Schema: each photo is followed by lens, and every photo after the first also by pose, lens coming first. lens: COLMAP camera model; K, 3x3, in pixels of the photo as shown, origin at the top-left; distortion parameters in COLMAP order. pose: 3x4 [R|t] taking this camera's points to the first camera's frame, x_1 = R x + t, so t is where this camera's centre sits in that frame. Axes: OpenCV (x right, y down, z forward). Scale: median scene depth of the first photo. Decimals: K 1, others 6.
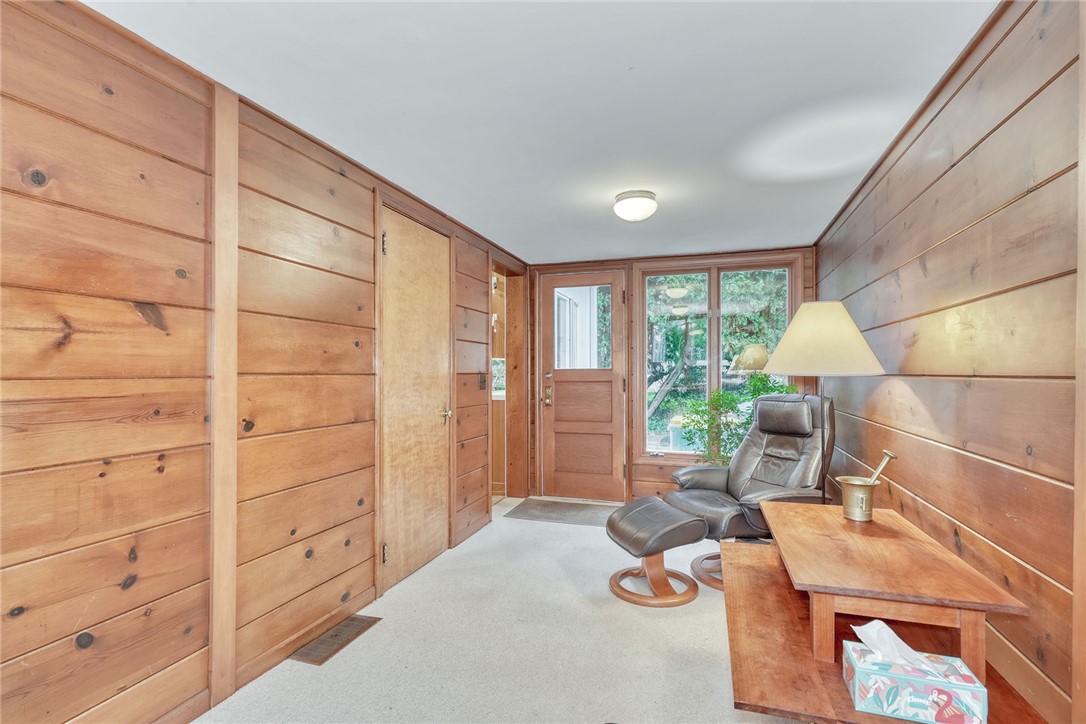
lens RADIAL K [[492.5, 0, 535.7], [0, 492.5, 370.7], [0, 0, 1]] dist [-0.015354, 0.004949]
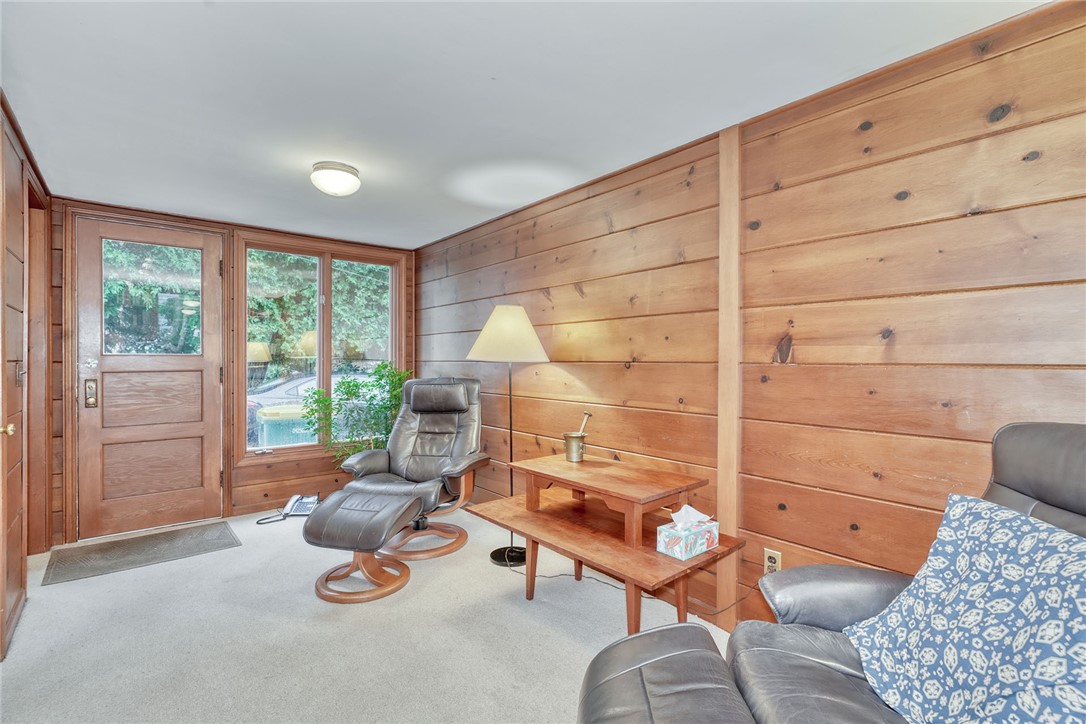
lens RADIAL K [[492.5, 0, 534.9], [0, 492.5, 357.6], [0, 0, 1]] dist [-0.015354, 0.004949]
pose [[0.545475, 0.005051, 0.838112, -0.315824], [-0.003887, 0.999986, -0.003496, 0.002170], [-0.838118, -0.001351, 0.545487, 0.155930]]
